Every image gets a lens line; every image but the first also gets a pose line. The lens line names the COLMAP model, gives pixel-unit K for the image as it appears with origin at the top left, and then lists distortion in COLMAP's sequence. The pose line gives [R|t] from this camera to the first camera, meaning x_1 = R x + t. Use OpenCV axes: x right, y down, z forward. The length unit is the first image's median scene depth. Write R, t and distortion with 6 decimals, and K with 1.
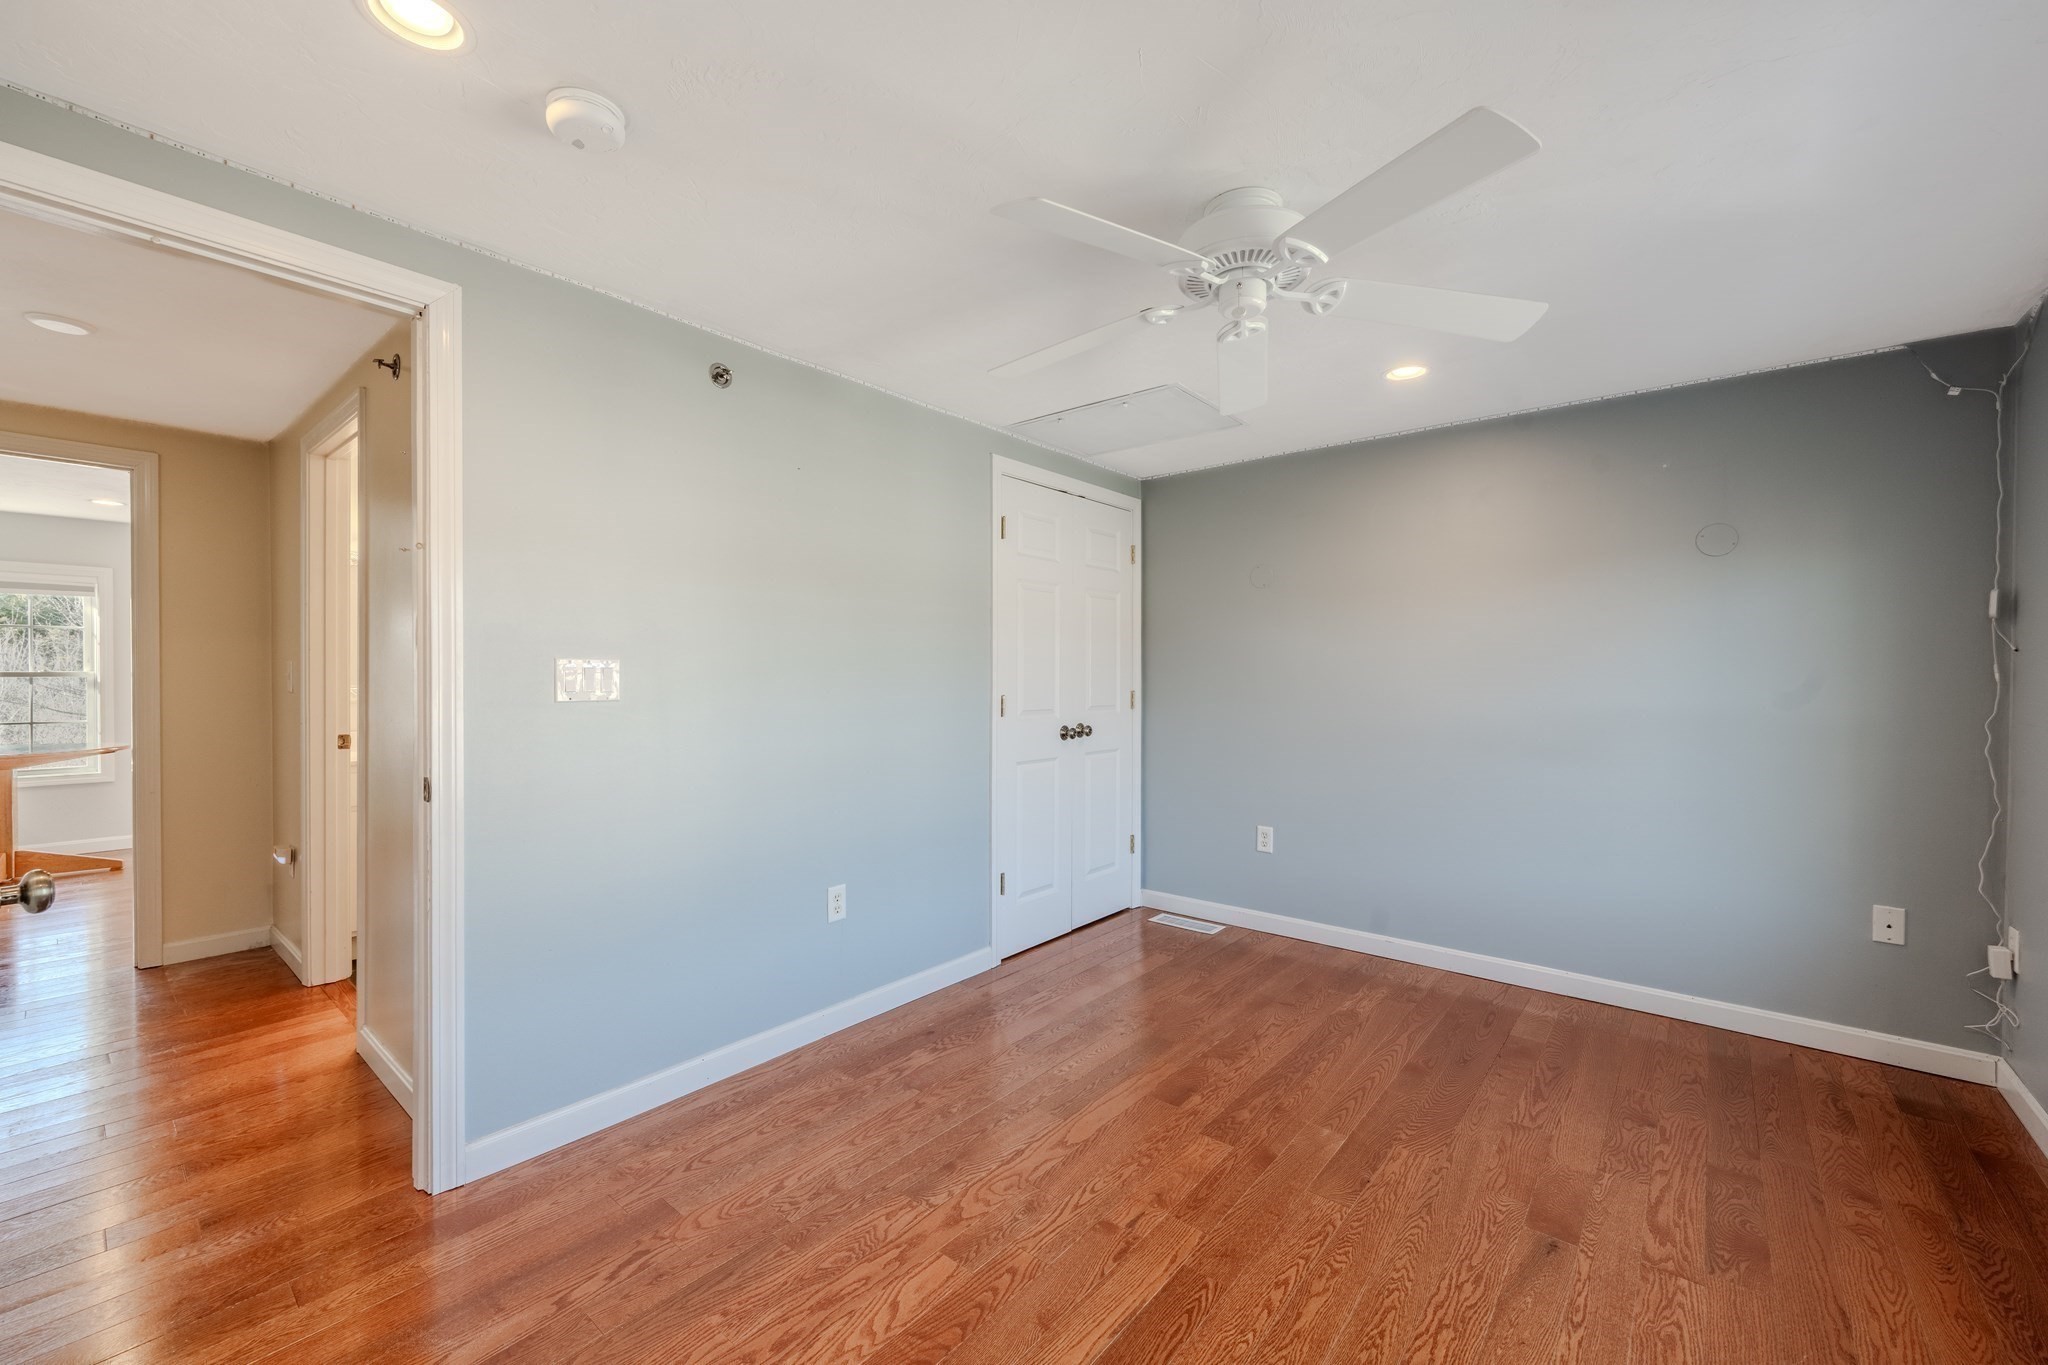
lens RADIAL K [[814.6, 0, 997.1], [0, 814.6, 675.6], [0, 0, 1]] dist [0.001166, -0.000127]
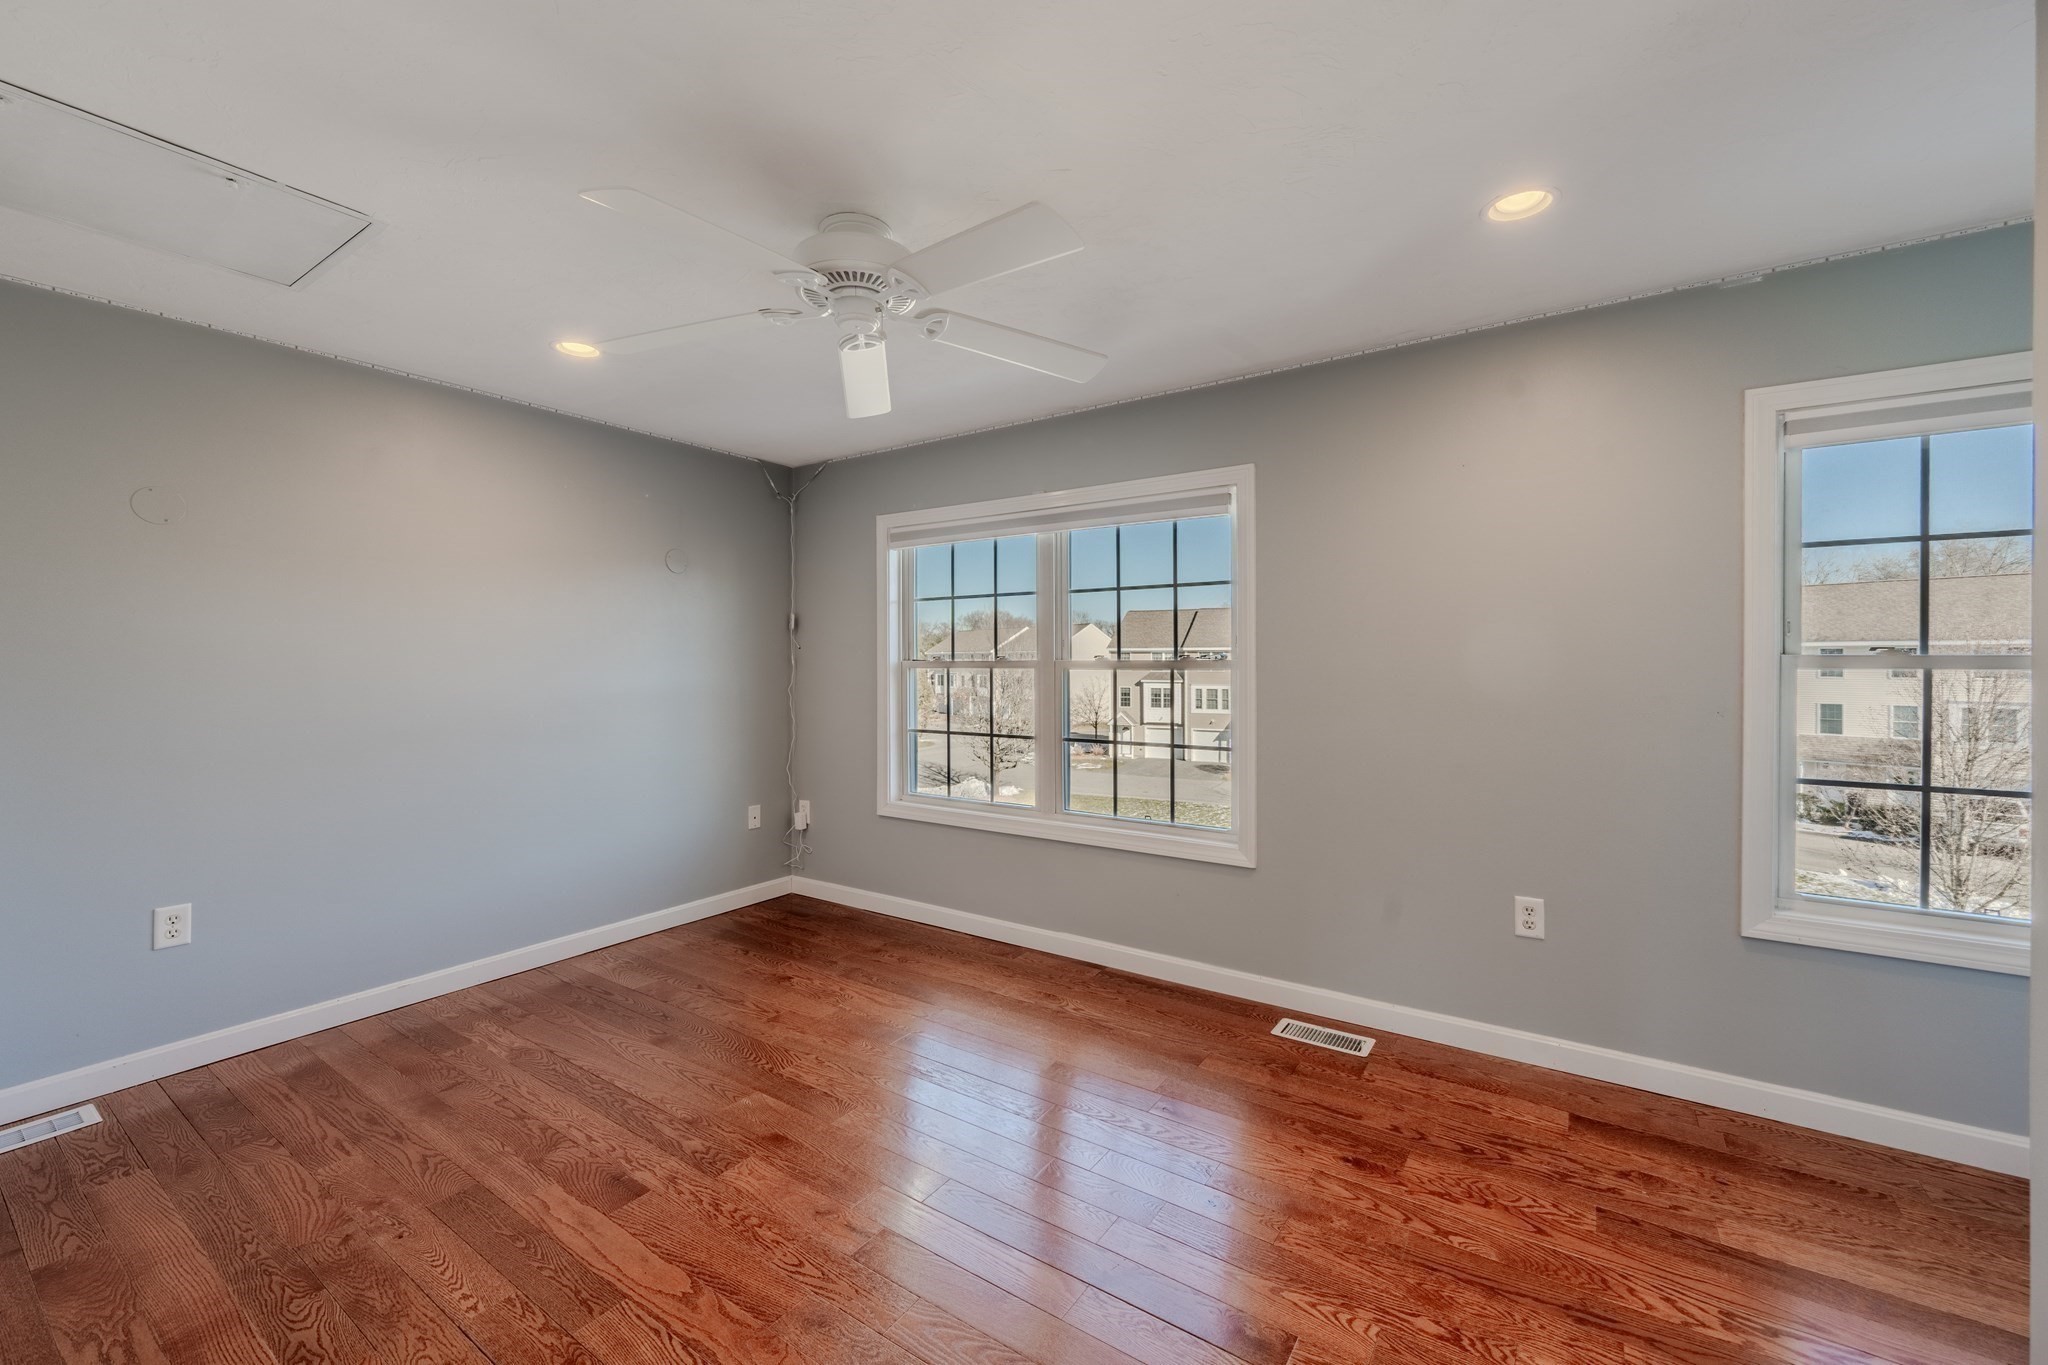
lens RADIAL K [[831.9, 0, 1013.7], [0, 831.9, 647.1], [0, 0, 1]] dist [0.000633, 0.000284]
pose [[-0.104710, 0.015499, 0.994382, -0.578216], [0.005573, 0.999872, -0.014998, -0.002131], [-0.994487, 0.003971, -0.104783, 0.635870]]
